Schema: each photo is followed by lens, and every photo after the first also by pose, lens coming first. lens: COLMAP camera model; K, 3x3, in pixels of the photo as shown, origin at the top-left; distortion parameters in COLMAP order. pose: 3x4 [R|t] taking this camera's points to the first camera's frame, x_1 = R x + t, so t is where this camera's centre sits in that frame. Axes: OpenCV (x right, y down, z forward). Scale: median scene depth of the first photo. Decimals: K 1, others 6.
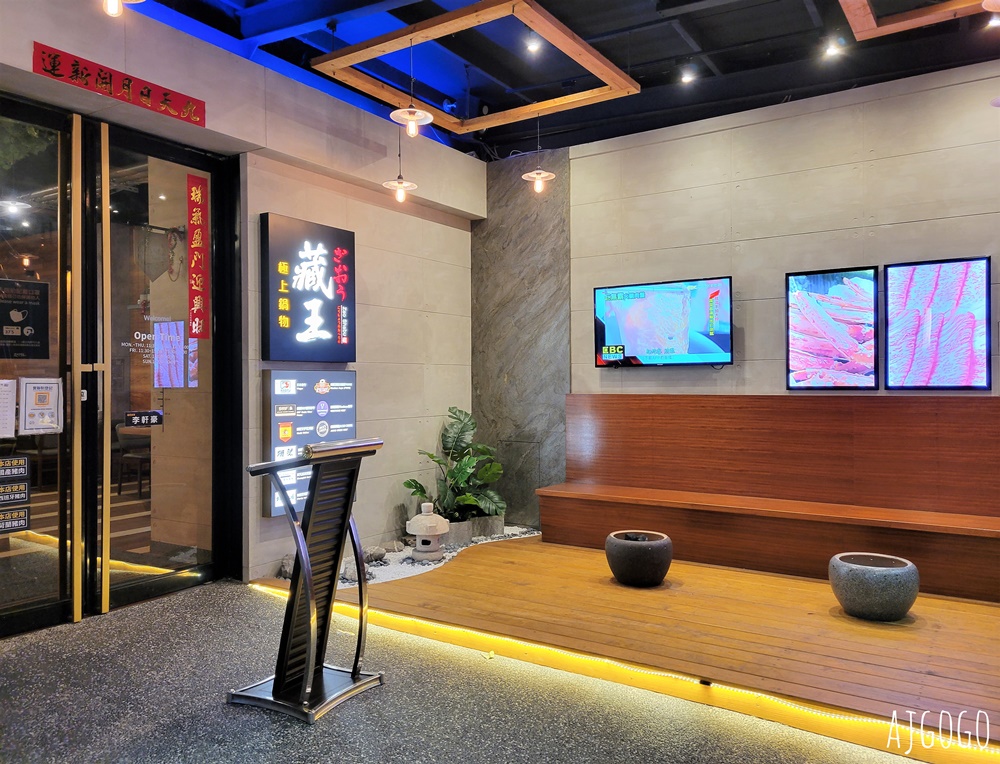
lens RADIAL K [[771.3, 0, 502.4], [0, 771.3, 383.0], [0, 0, 1]] dist [0.037461, 0.000462]
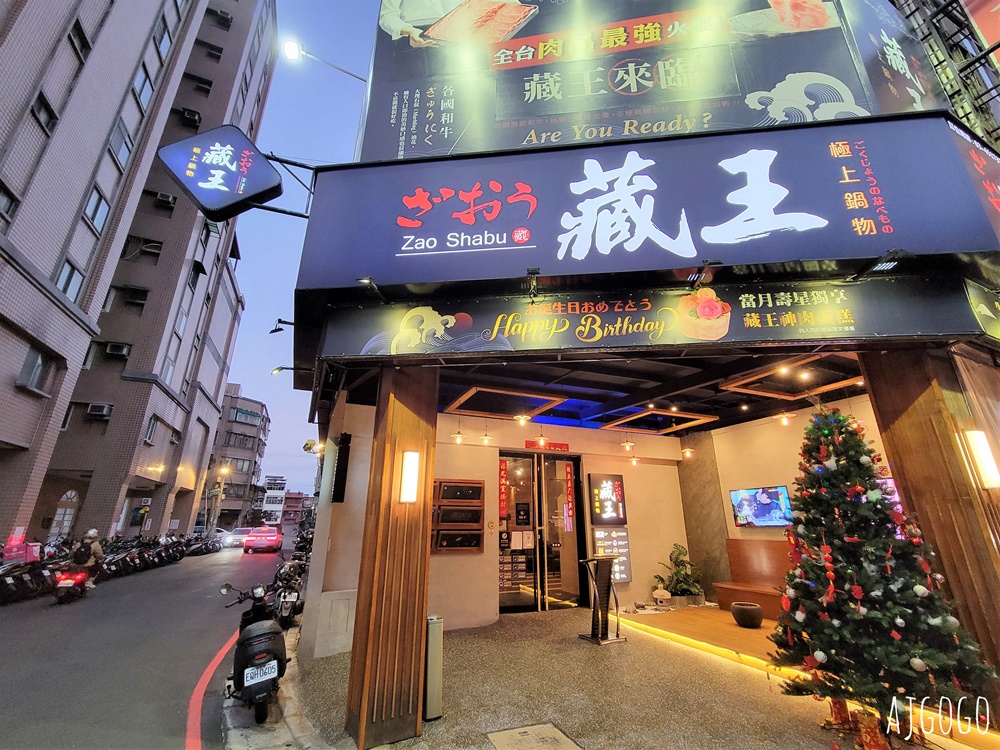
lens RADIAL K [[421.3, 0, 502.7], [0, 421.3, 375.6], [0, 0, 1]] dist [0.003678, 0.000120]
pose [[0.837010, -0.177090, -0.517739, 0.315039], [-0.004467, 0.943938, -0.330091, -0.031544], [0.547170, 0.278602, 0.789295, -0.566949]]
